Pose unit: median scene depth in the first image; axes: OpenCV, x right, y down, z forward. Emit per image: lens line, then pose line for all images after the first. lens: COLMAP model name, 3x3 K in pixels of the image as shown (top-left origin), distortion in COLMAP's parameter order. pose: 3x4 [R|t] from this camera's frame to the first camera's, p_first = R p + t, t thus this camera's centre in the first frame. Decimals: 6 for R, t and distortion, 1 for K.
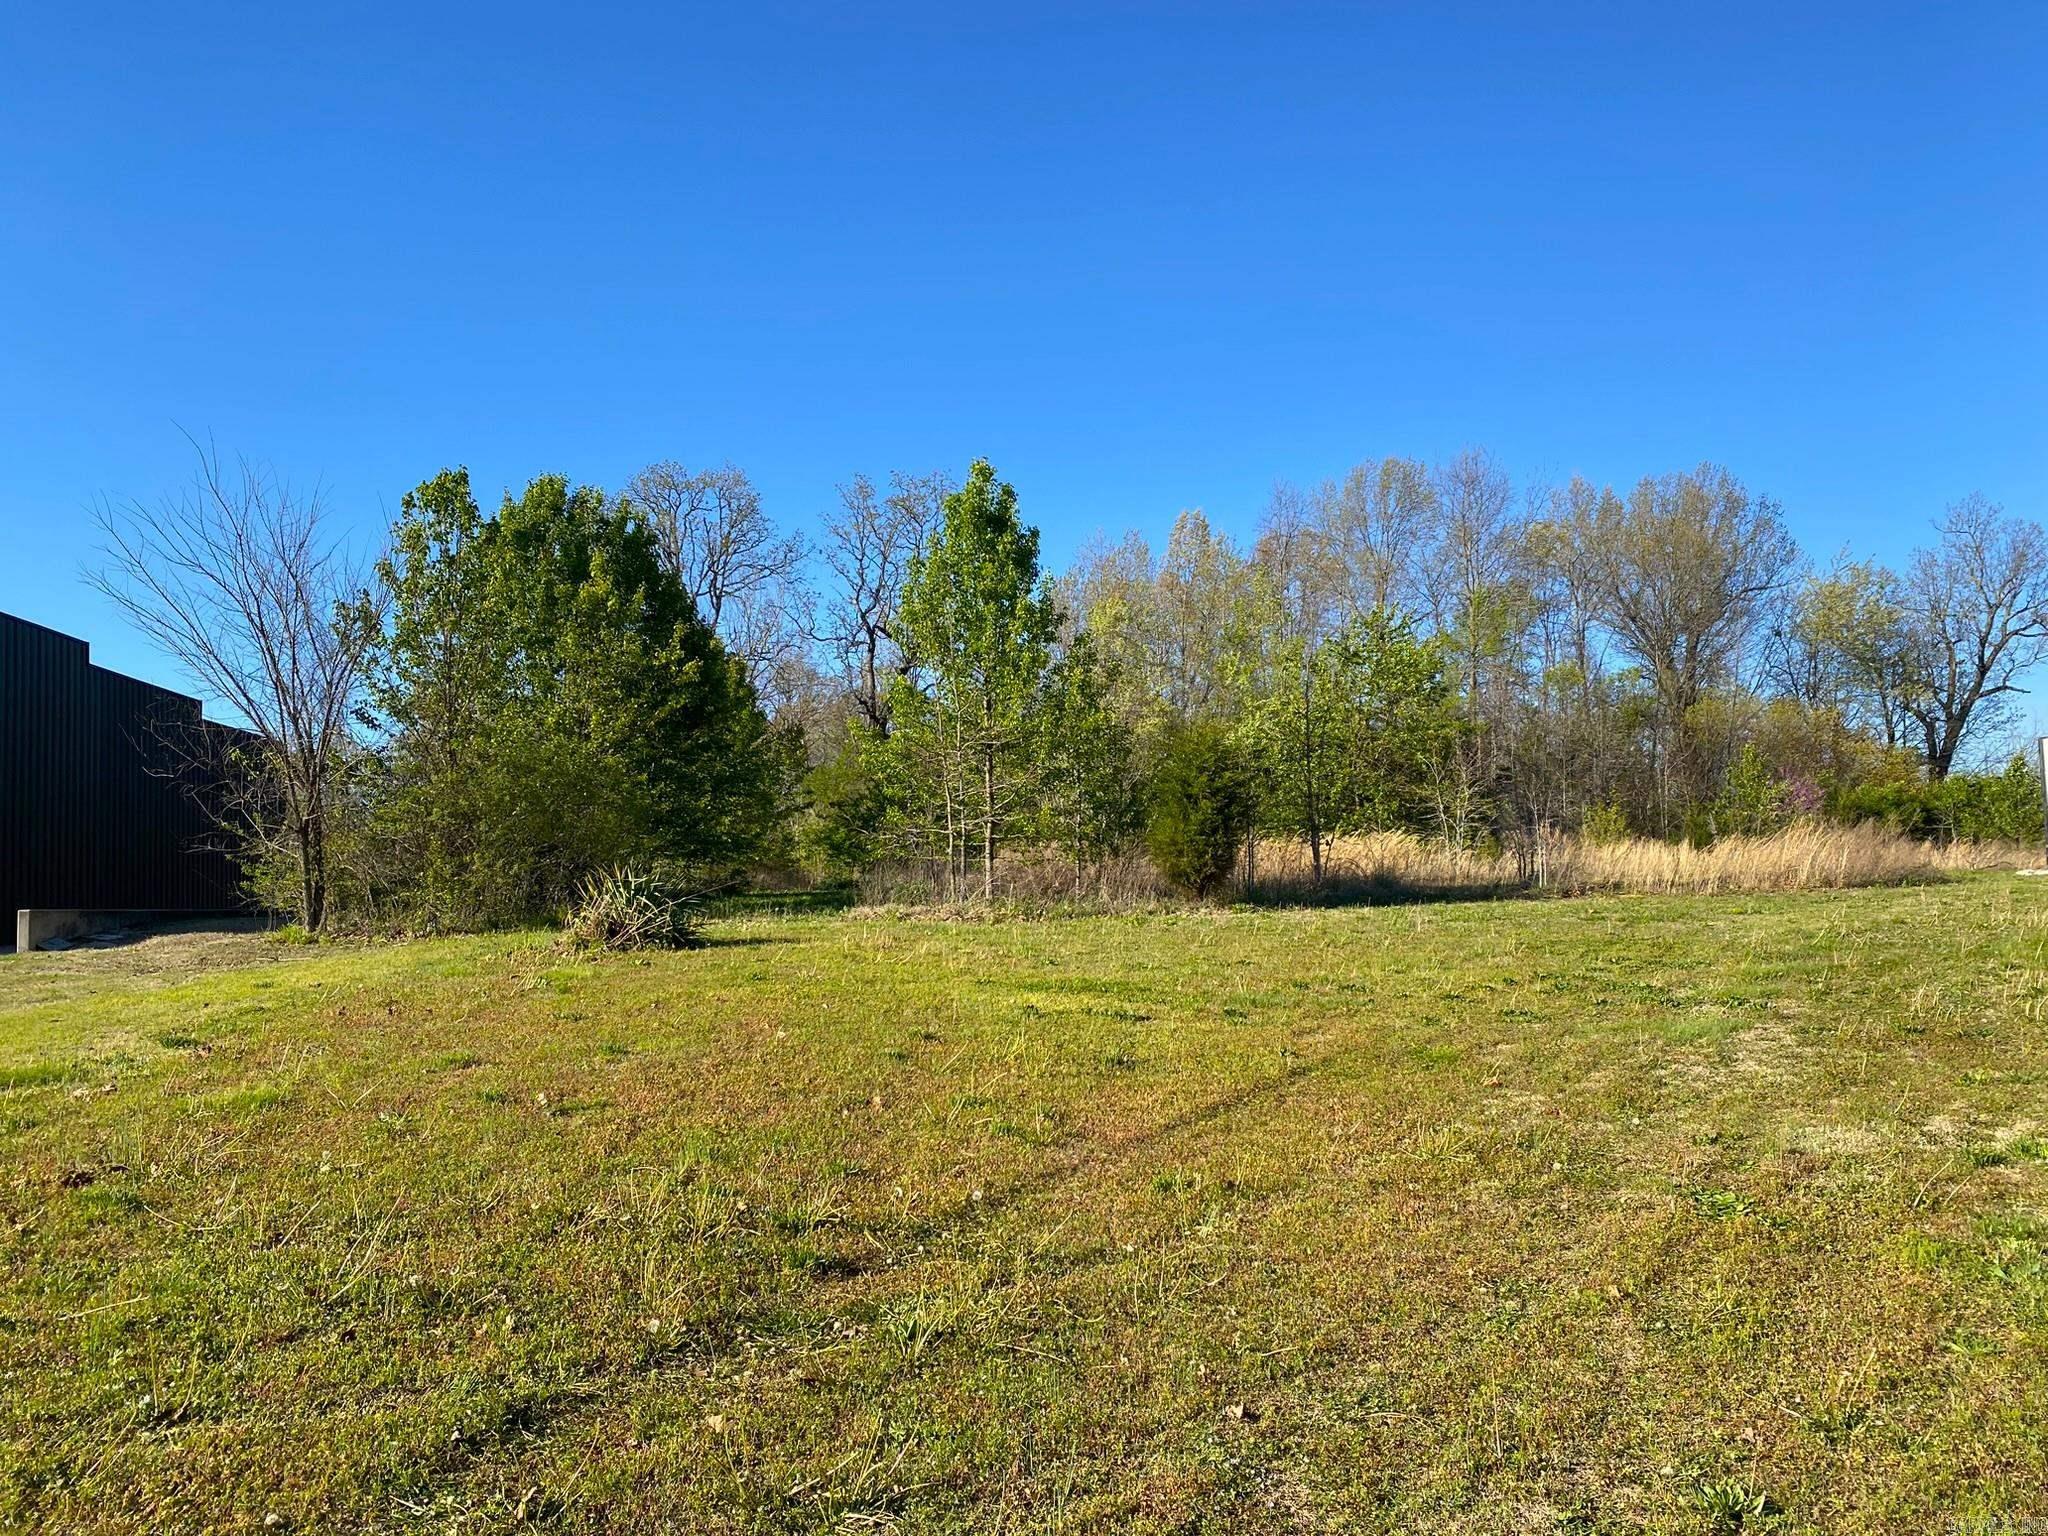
lens RADIAL K [[1531.6, 0, 1028.2], [0, 1531.6, 764.0], [0, 0, 1]] dist [0.007835, -0.003001]
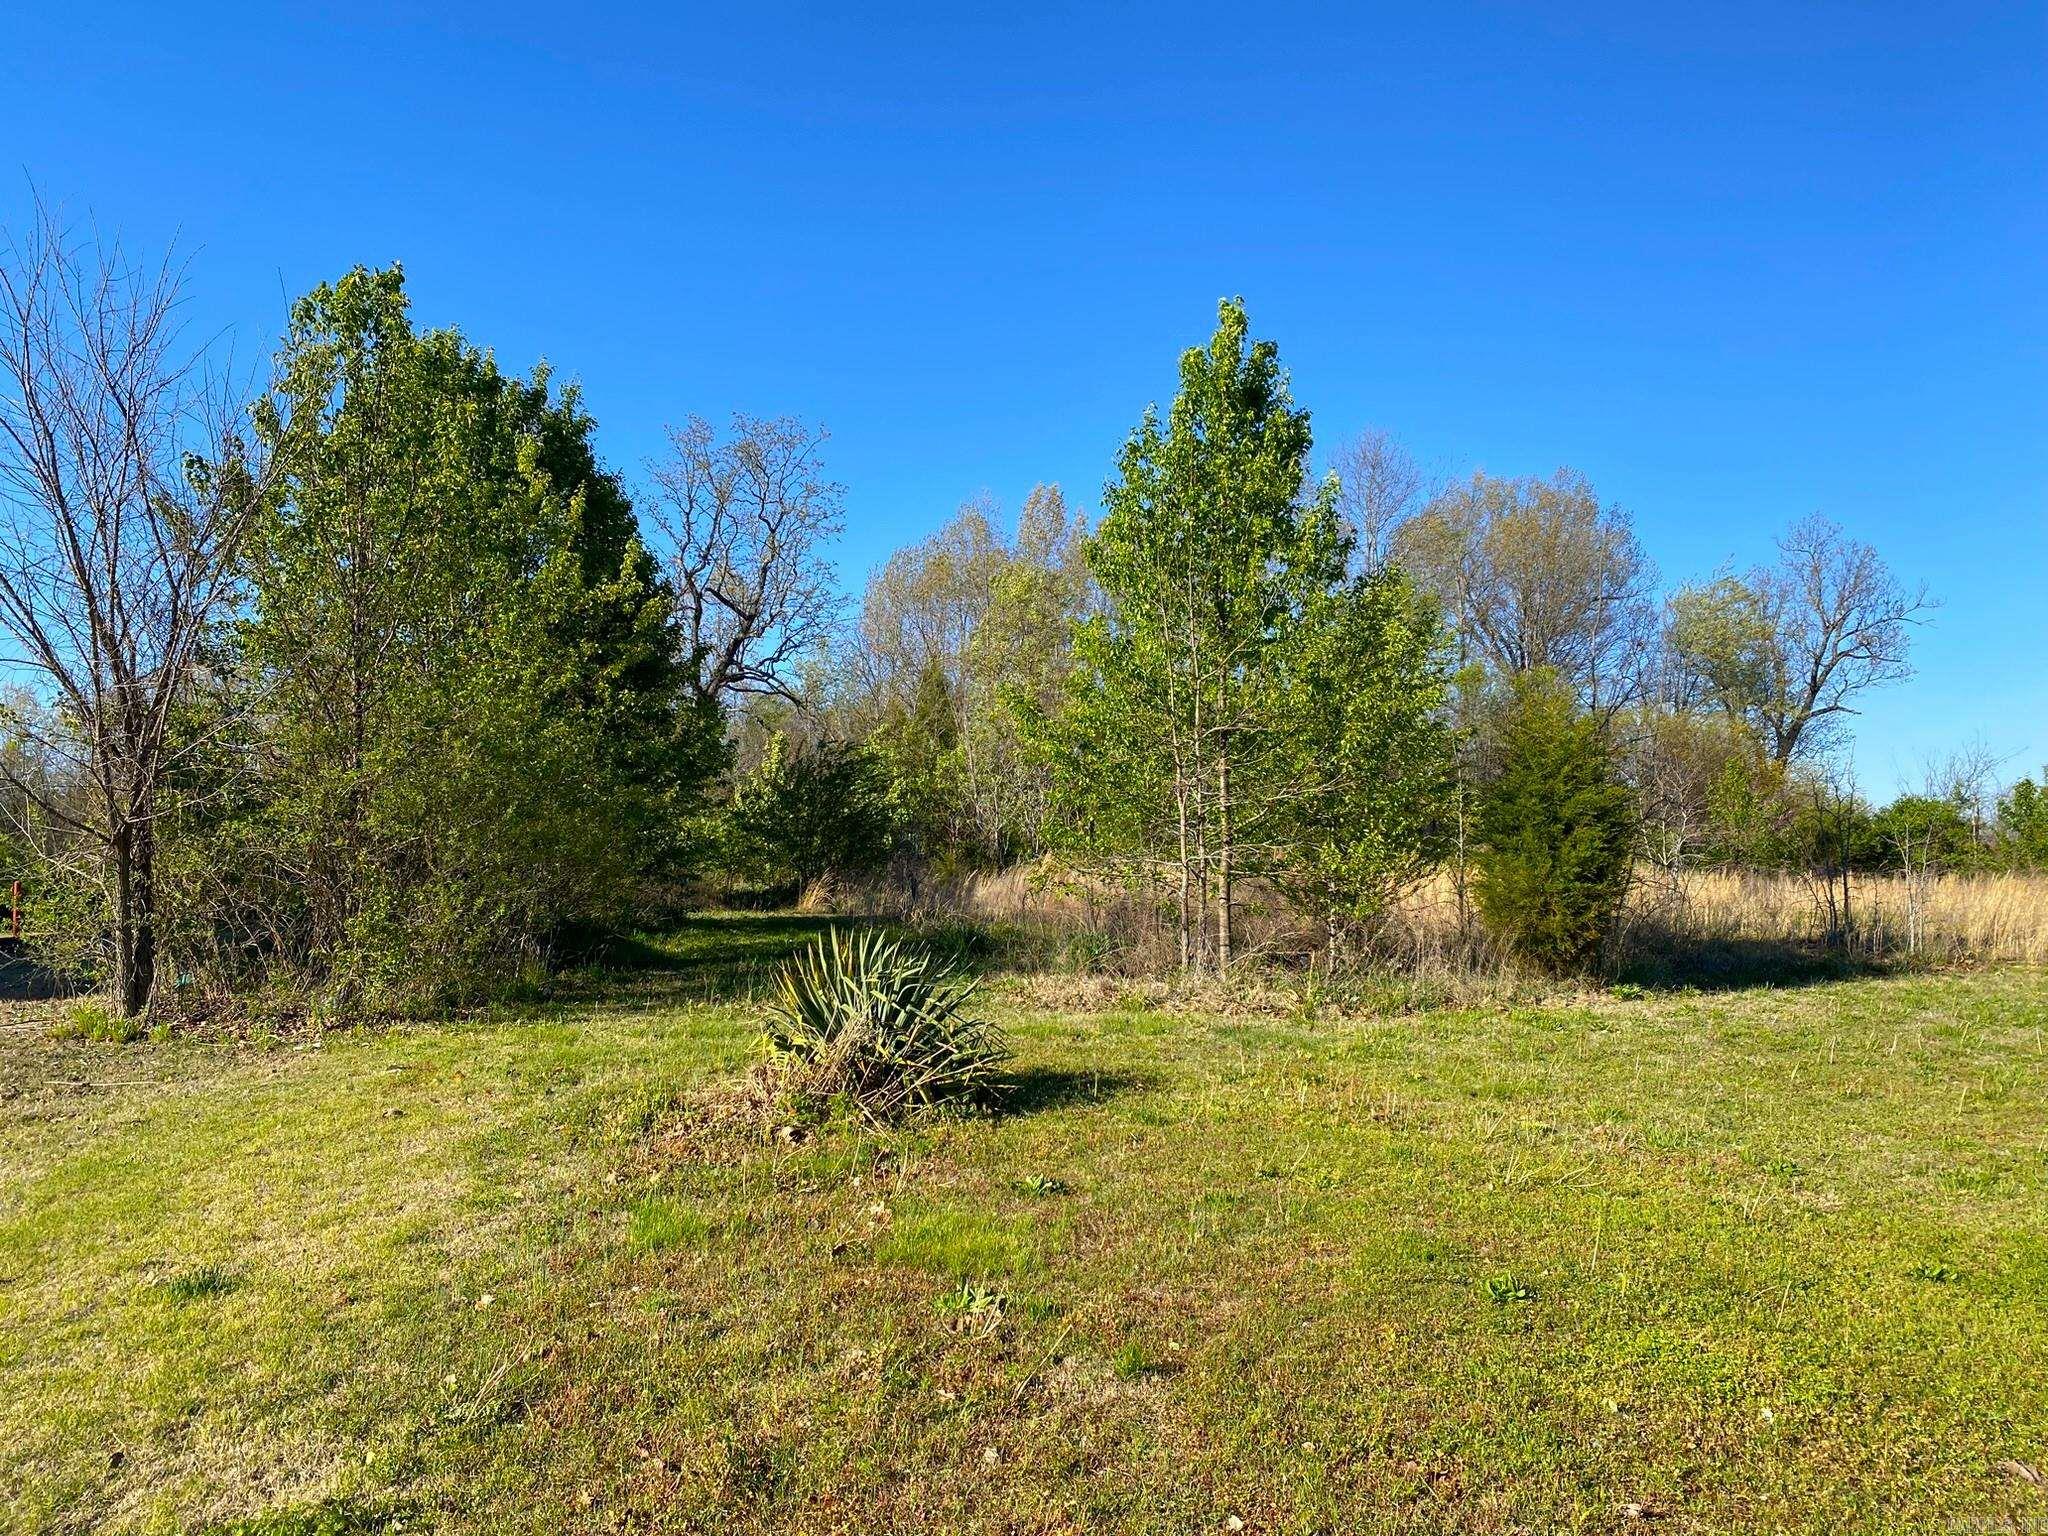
lens RADIAL K [[1578.4, 0, 1022.5], [0, 1578.4, 727.7], [0, 0, 1]] dist [-0.005878, -0.004465]
pose [[0.988017, 0.035689, 0.150162, -0.201640], [-0.033176, 0.999265, -0.019209, 0.001169], [-0.150737, 0.013997, 0.988475, 0.320416]]
